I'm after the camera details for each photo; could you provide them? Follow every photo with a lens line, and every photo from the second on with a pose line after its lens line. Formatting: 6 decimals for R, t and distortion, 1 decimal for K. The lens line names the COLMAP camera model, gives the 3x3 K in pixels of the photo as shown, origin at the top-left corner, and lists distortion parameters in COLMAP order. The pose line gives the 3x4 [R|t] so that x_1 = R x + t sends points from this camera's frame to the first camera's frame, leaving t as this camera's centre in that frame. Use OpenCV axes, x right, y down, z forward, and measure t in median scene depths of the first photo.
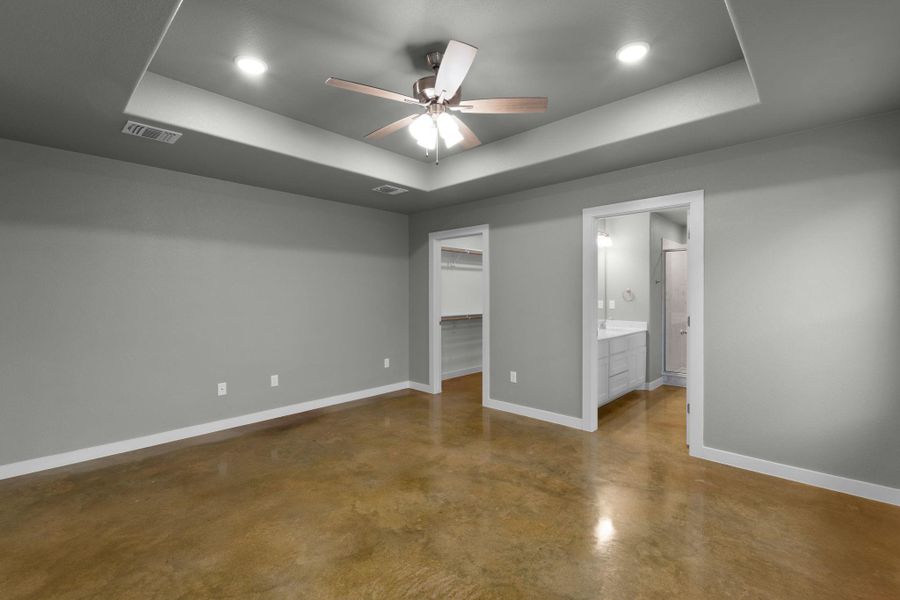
lens RADIAL K [[396.8, 0, 450.0], [0, 396.8, 301.2], [0, 0, 1]] dist [0.000318, -0.000023]
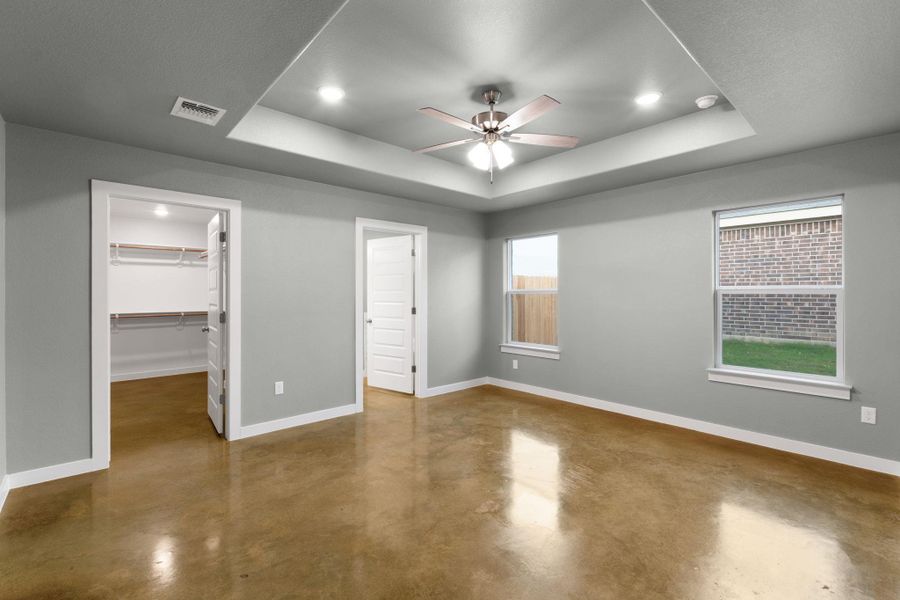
lens RADIAL K [[399.7, 0, 448.5], [0, 399.7, 294.3], [0, 0, 1]] dist [-0.000997, -0.000390]
pose [[0.076712, 0.004356, 0.997044, -0.832377], [0.013056, 0.999900, -0.005373, -0.002697], [-0.996968, 0.013429, 0.076648, 0.695533]]
